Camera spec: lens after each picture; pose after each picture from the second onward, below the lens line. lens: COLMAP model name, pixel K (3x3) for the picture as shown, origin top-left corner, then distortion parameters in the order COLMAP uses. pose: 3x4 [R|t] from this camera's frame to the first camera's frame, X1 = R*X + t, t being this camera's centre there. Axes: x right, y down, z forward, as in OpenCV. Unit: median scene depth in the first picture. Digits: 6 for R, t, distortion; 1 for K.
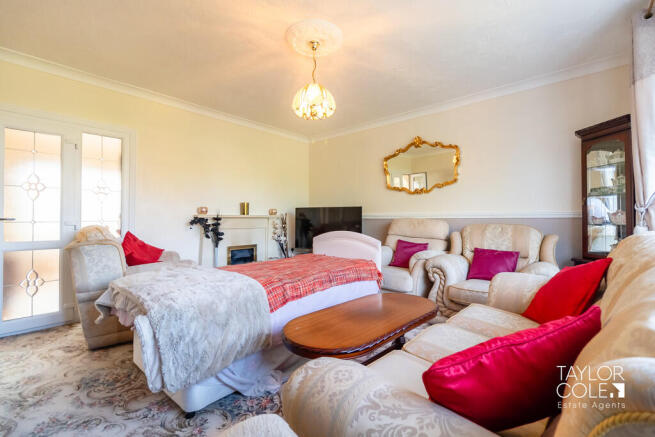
lens RADIAL K [[287.1, 0, 328.5], [0, 287.1, 215.6], [0, 0, 1]] dist [-0.008277, 0.000457]
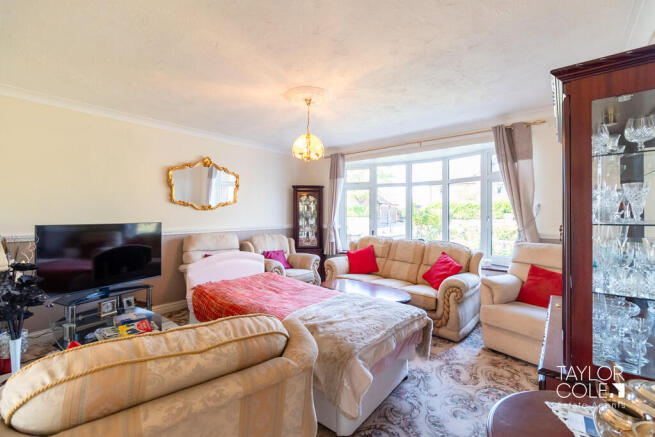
lens RADIAL K [[287.1, 0, 328.5], [0, 287.1, 215.6], [0, 0, 1]] dist [-0.008277, 0.000457]
pose [[-0.018466, -0.001984, 0.999828, -1.124566], [-0.015120, 0.999884, 0.001705, -0.092812], [-0.999715, -0.015085, -0.018494, 0.810359]]
